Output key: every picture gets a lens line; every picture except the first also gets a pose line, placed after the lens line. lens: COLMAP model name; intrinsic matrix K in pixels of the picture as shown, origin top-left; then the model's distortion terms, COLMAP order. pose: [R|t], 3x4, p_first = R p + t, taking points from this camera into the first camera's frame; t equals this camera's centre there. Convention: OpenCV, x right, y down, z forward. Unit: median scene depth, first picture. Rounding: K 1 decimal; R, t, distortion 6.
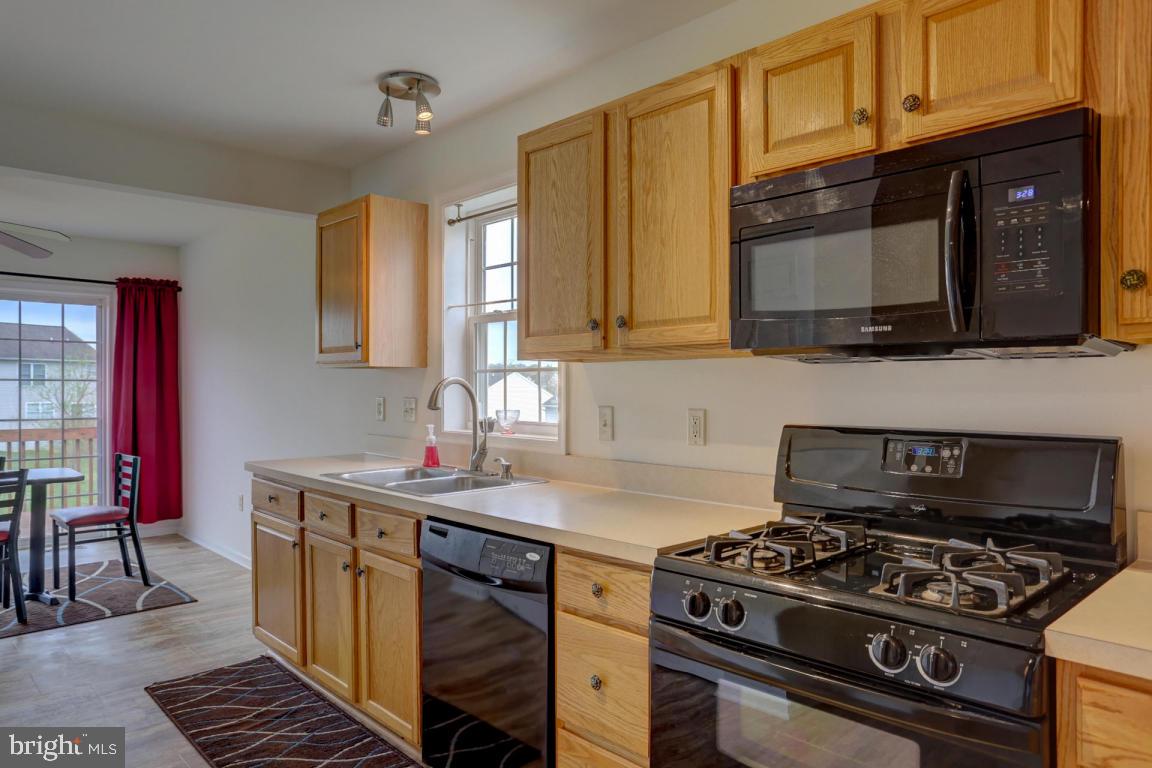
lens RADIAL K [[753.1, 0, 576.6], [0, 753.1, 383.0], [0, 0, 1]] dist [-0.029387, 0.020457]
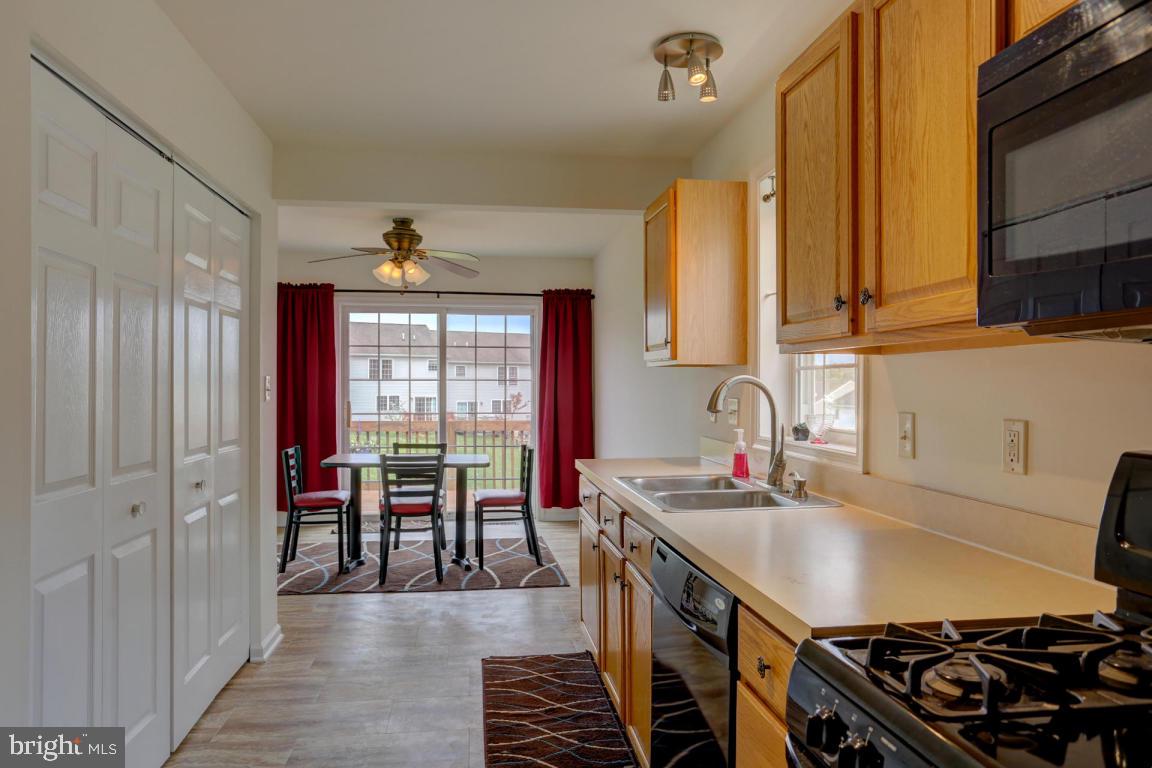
lens RADIAL K [[753.1, 0, 572.3], [0, 753.1, 384.9], [0, 0, 1]] dist [-0.029387, 0.020457]
pose [[0.813524, 0.001152, -0.581531, 0.179317], [0.000564, 0.999996, 0.002770, 0.001070], [0.581532, -0.002581, 0.813520, 0.184157]]
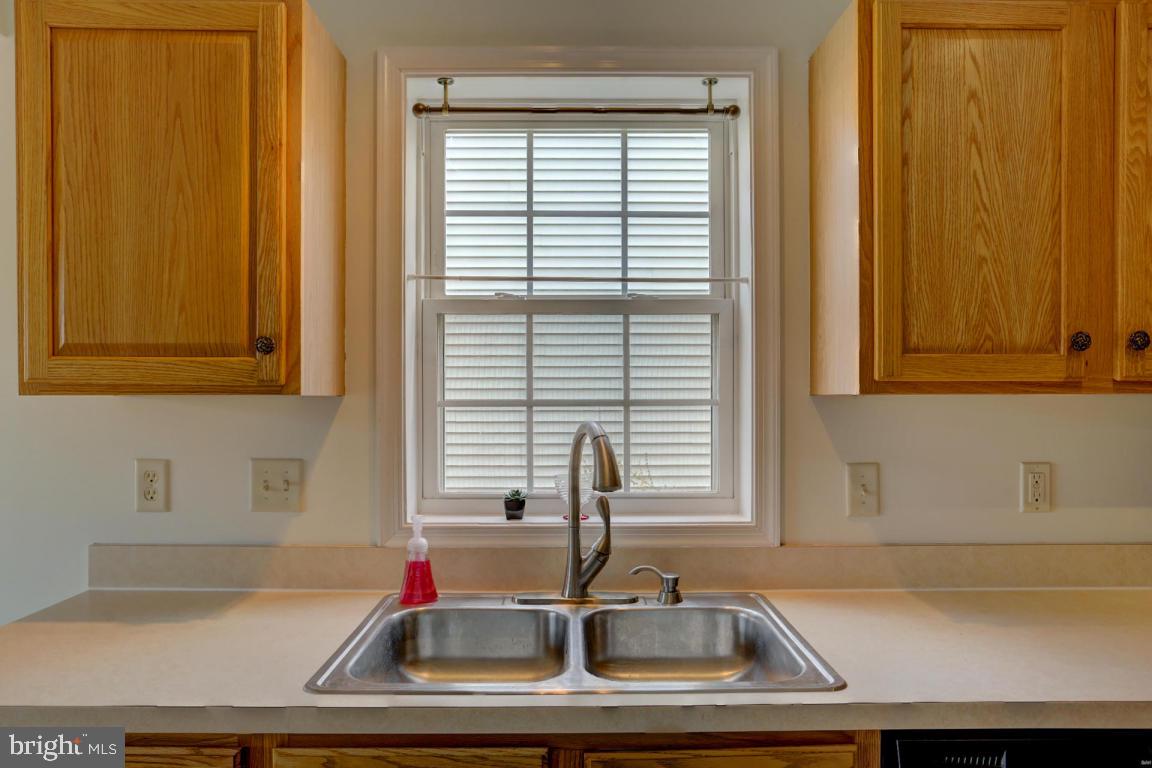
lens RADIAL K [[753.1, 0, 574.9], [0, 753.1, 395.2], [0, 0, 1]] dist [-0.029387, 0.020457]
pose [[0.677145, 0.001054, 0.735848, -0.538317], [0.000364, 0.999998, -0.001767, -0.023687], [-0.735849, 0.001464, 0.677144, 0.667950]]
